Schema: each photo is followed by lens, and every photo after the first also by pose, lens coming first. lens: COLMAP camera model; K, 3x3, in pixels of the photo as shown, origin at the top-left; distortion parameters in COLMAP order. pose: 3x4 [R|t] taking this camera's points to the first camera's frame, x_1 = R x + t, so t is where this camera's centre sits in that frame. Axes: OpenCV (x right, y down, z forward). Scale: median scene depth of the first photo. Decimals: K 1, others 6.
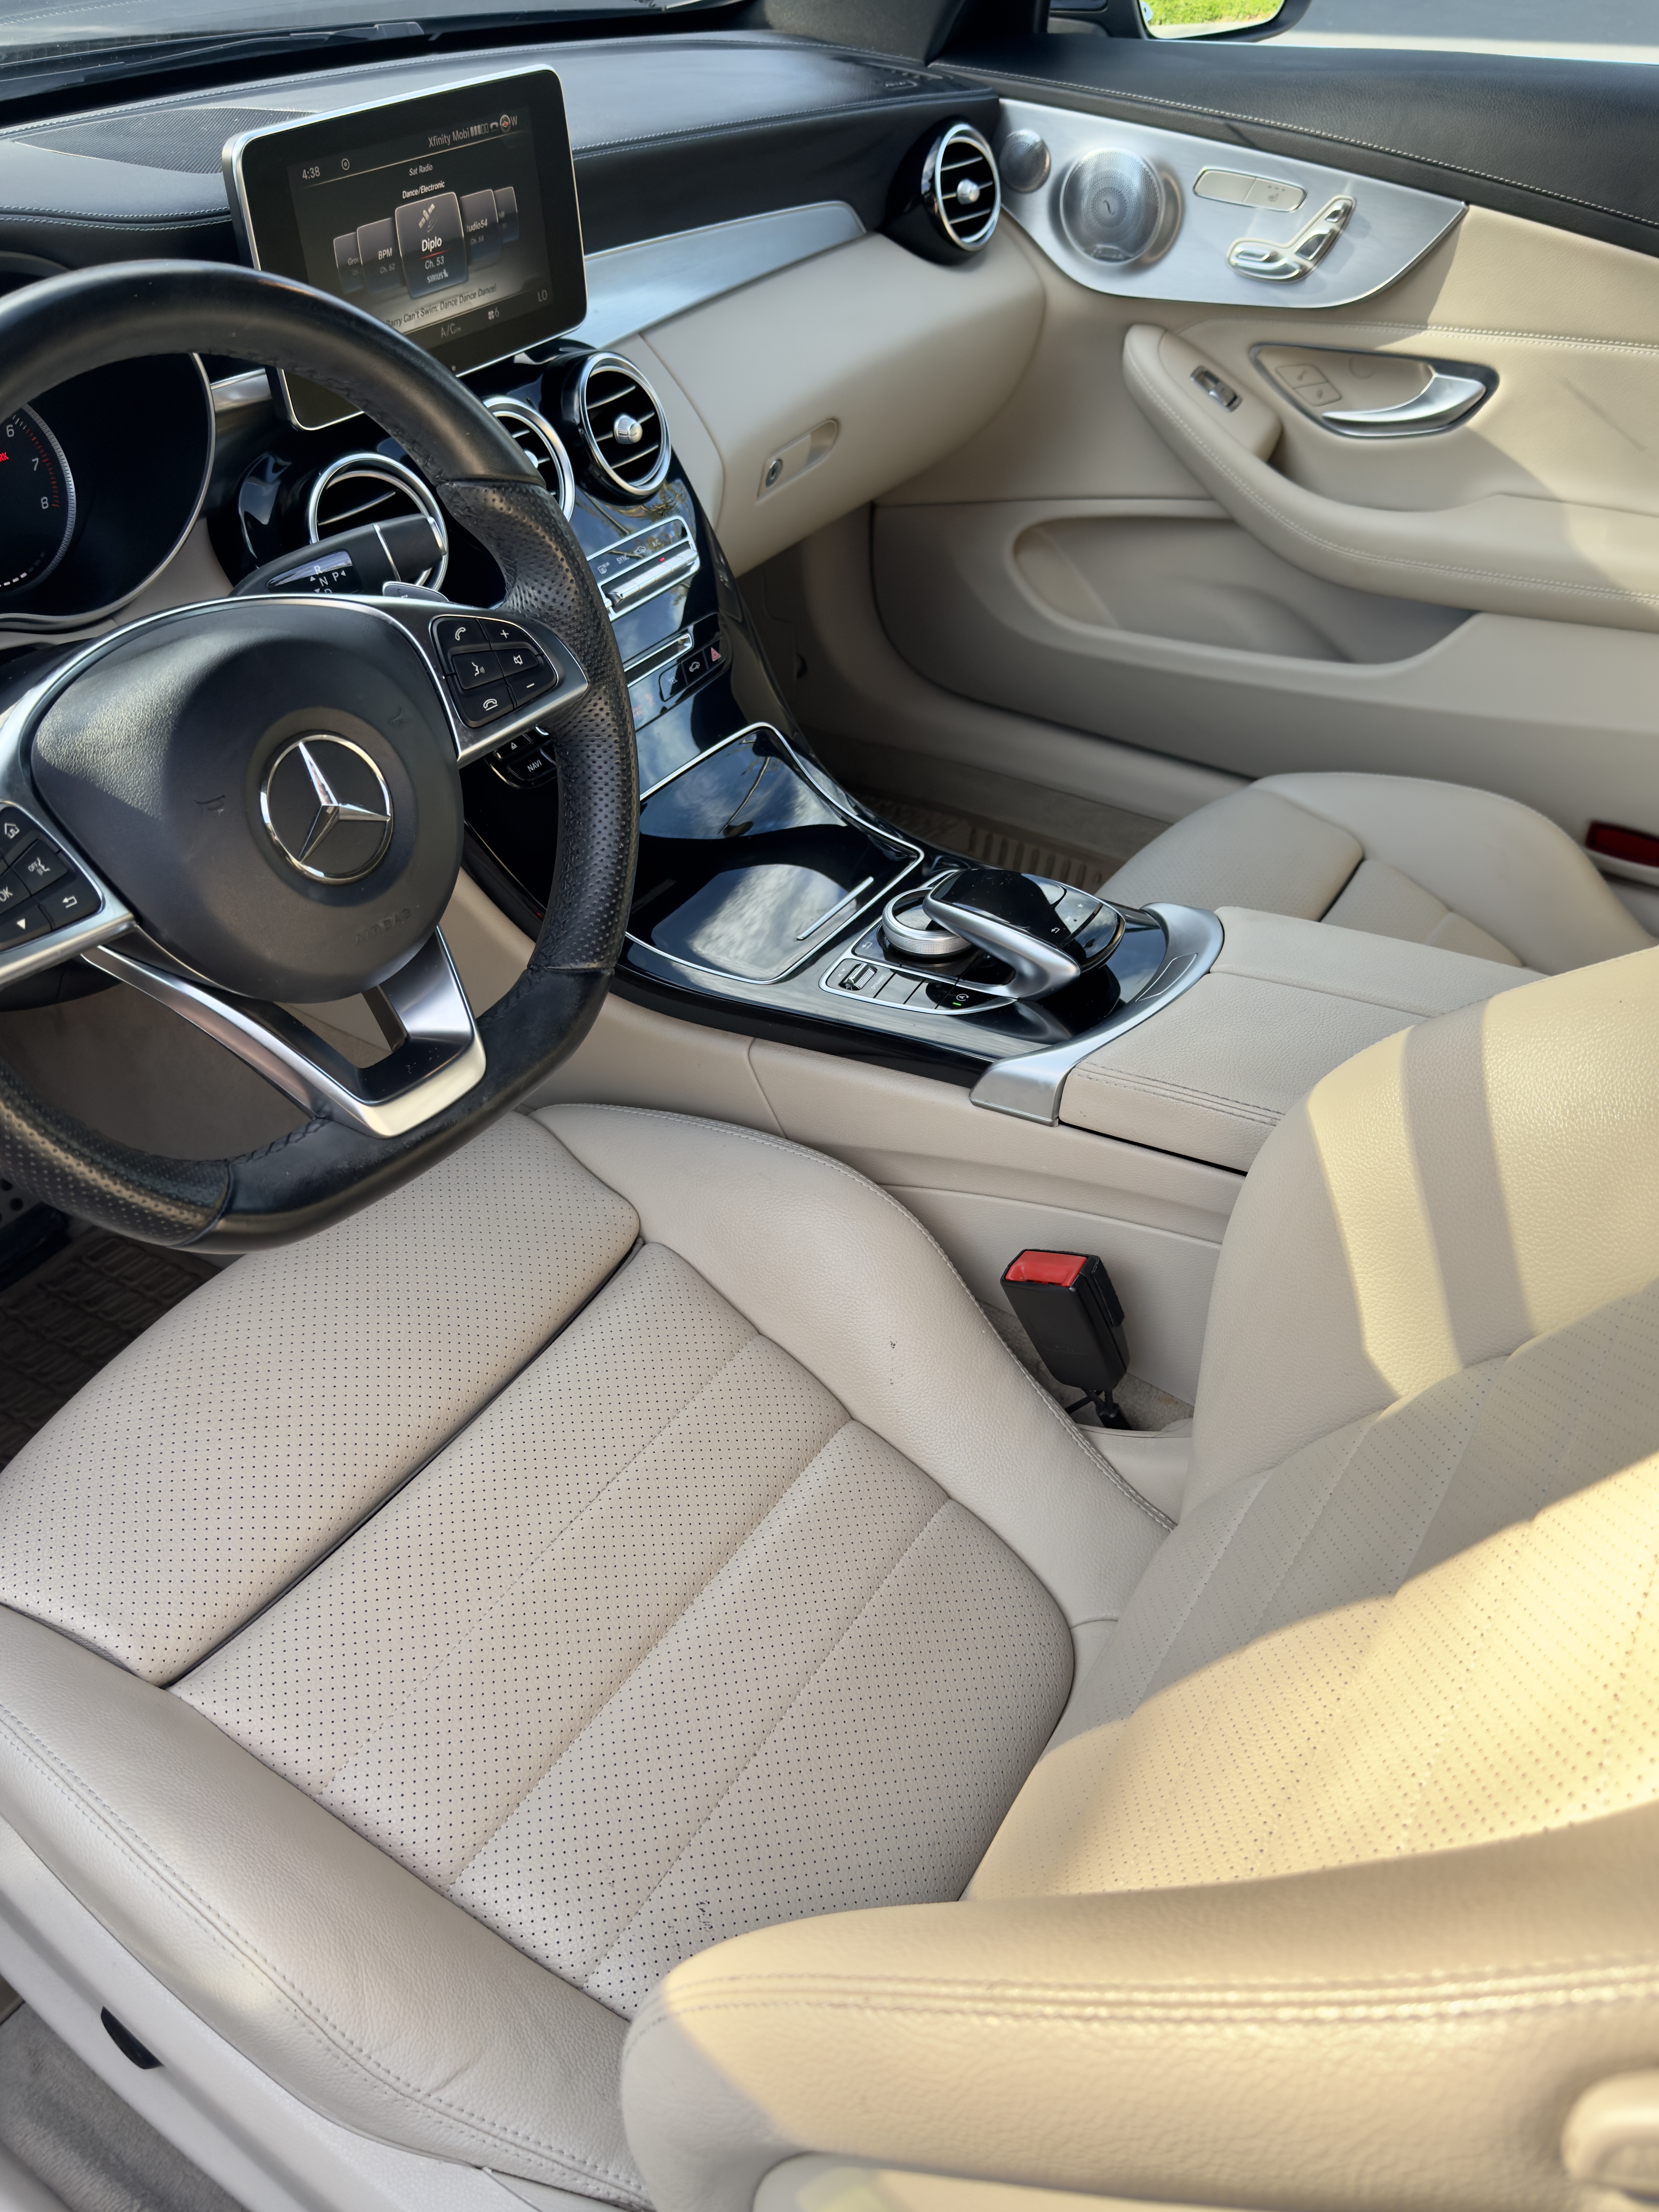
lens RADIAL K [[1819.3, 0, 829.5], [0, 1819.3, 1106.0], [0, 0, 1]] dist [0.003485, -0.001163]
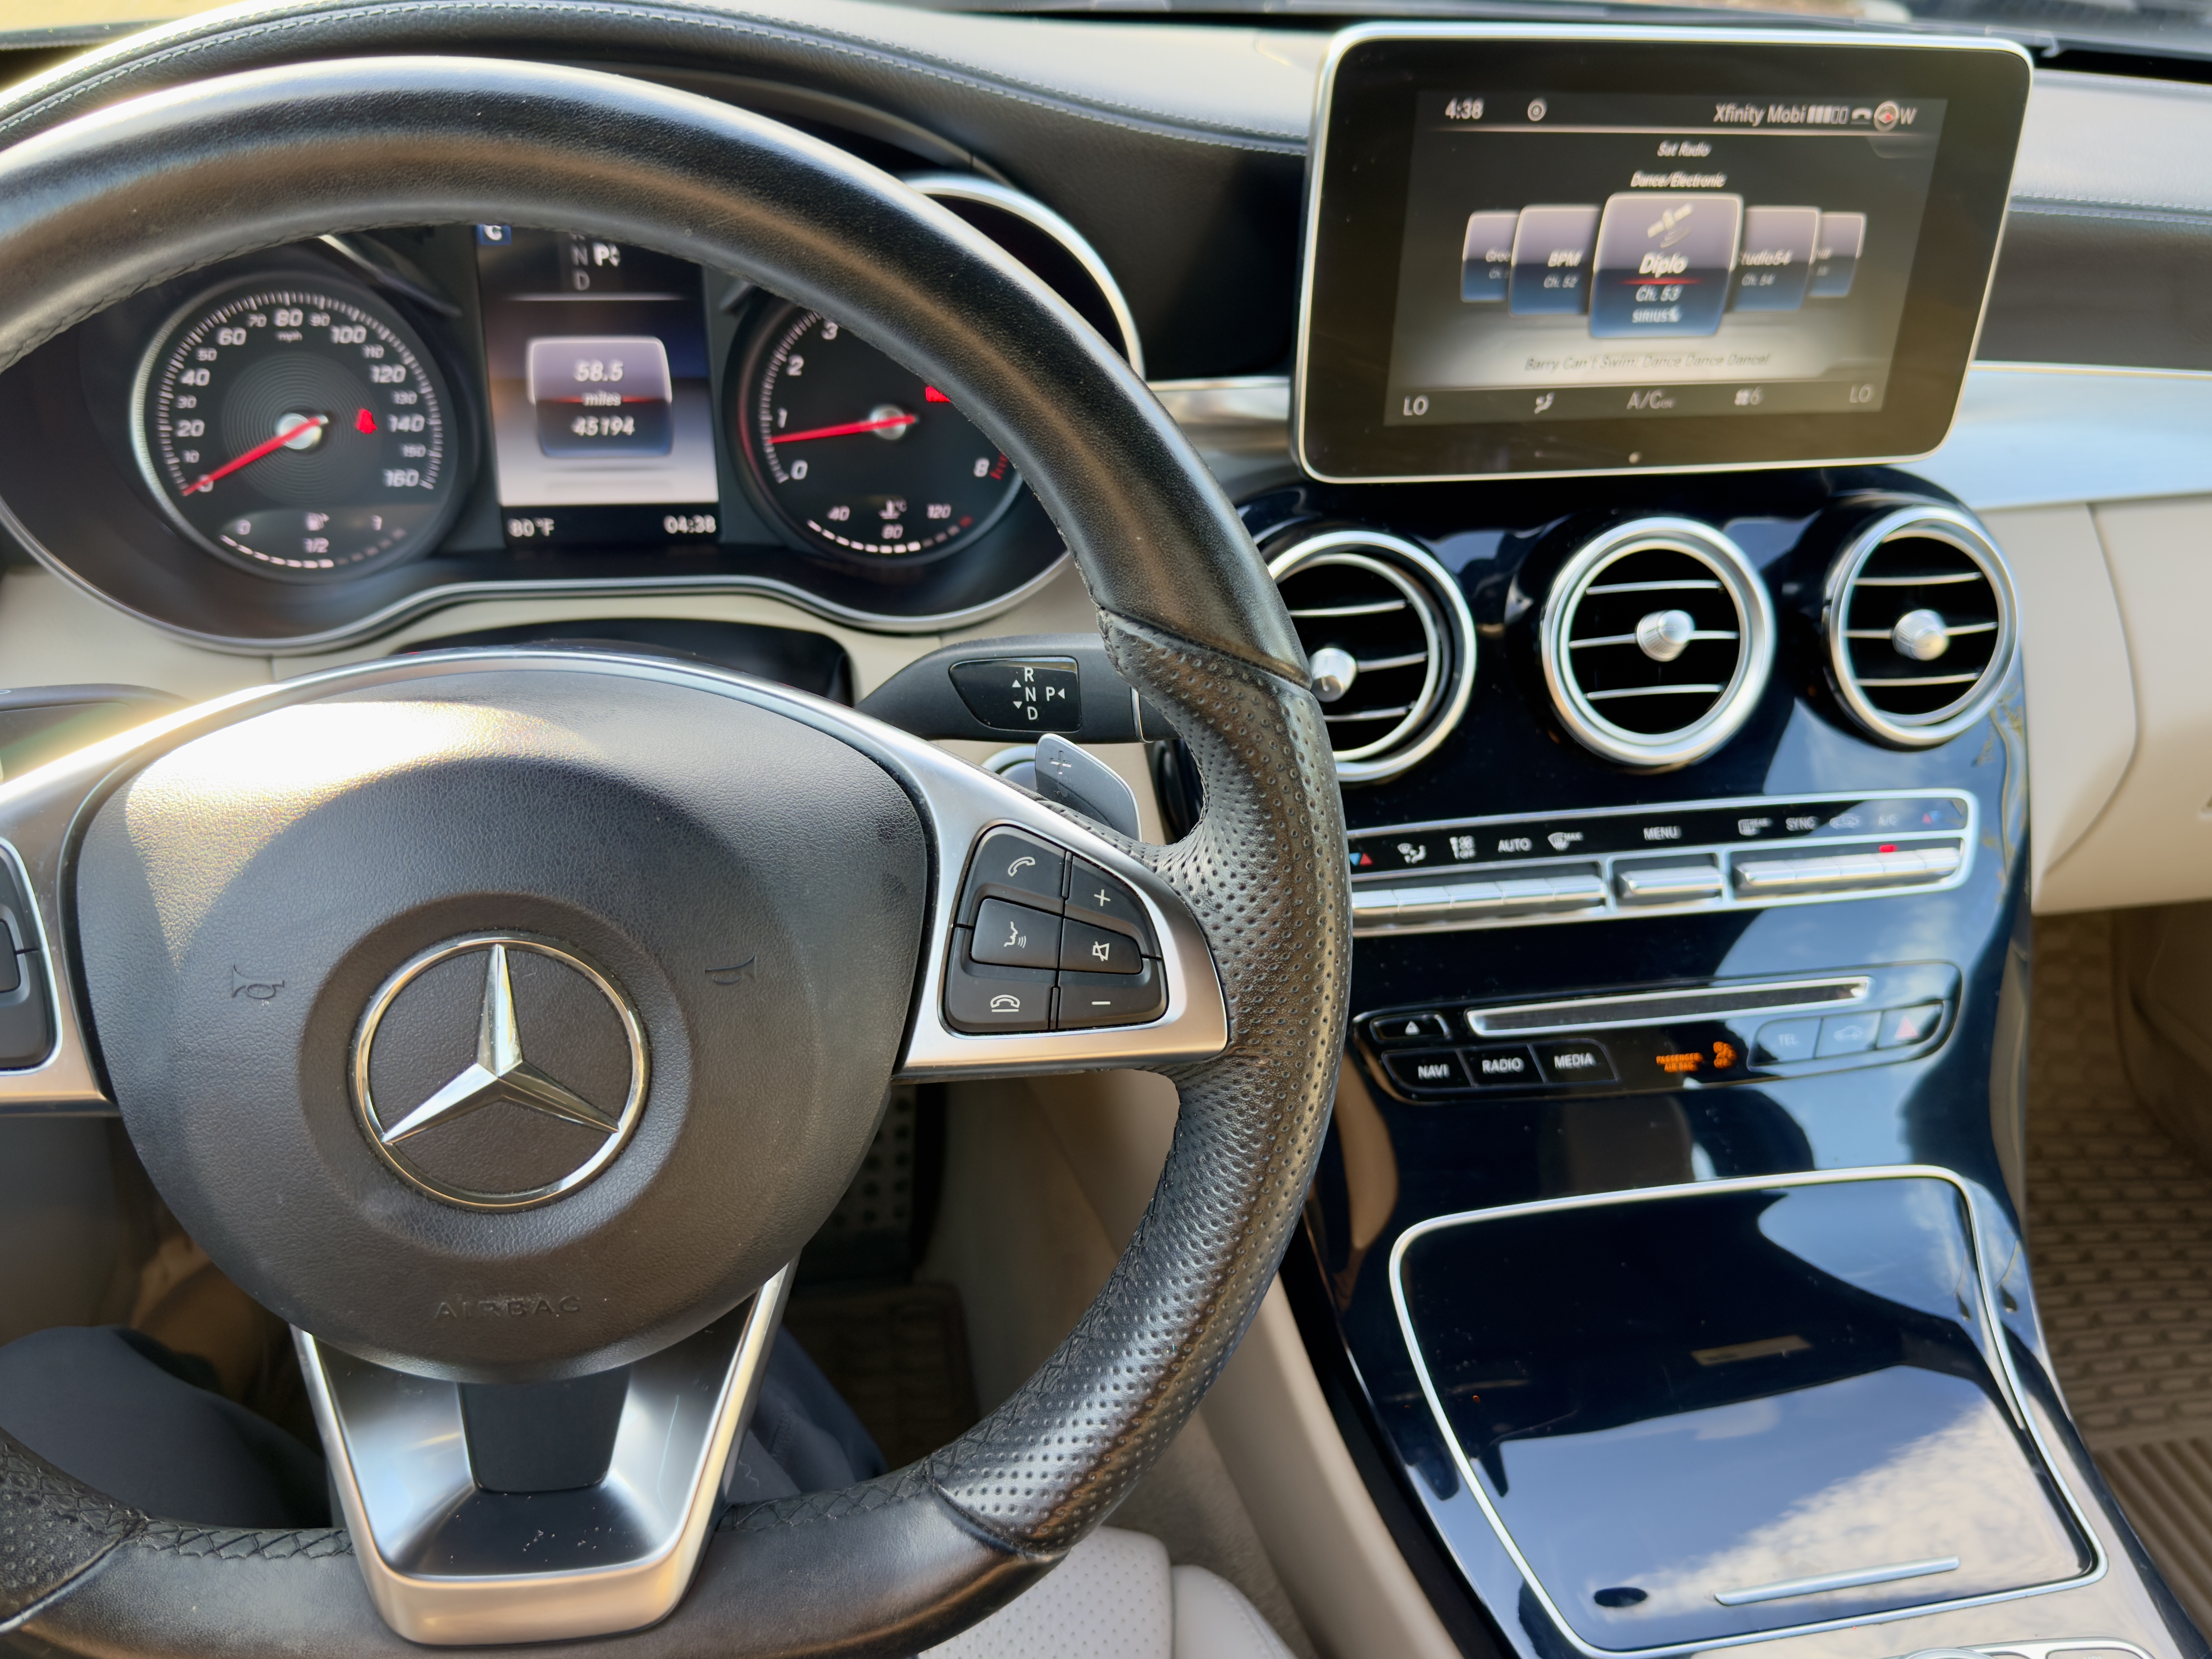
lens RADIAL K [[1800.2, 0, 1109.2], [0, 1800.2, 899.8], [0, 0, 1]] dist [0.005300, -0.066470]
pose [[0.686376, 0.412725, -0.598787, 0.104772], [-0.479384, 0.875928, 0.054242, -0.226410], [0.546881, 0.249818, 0.799069, 0.461275]]
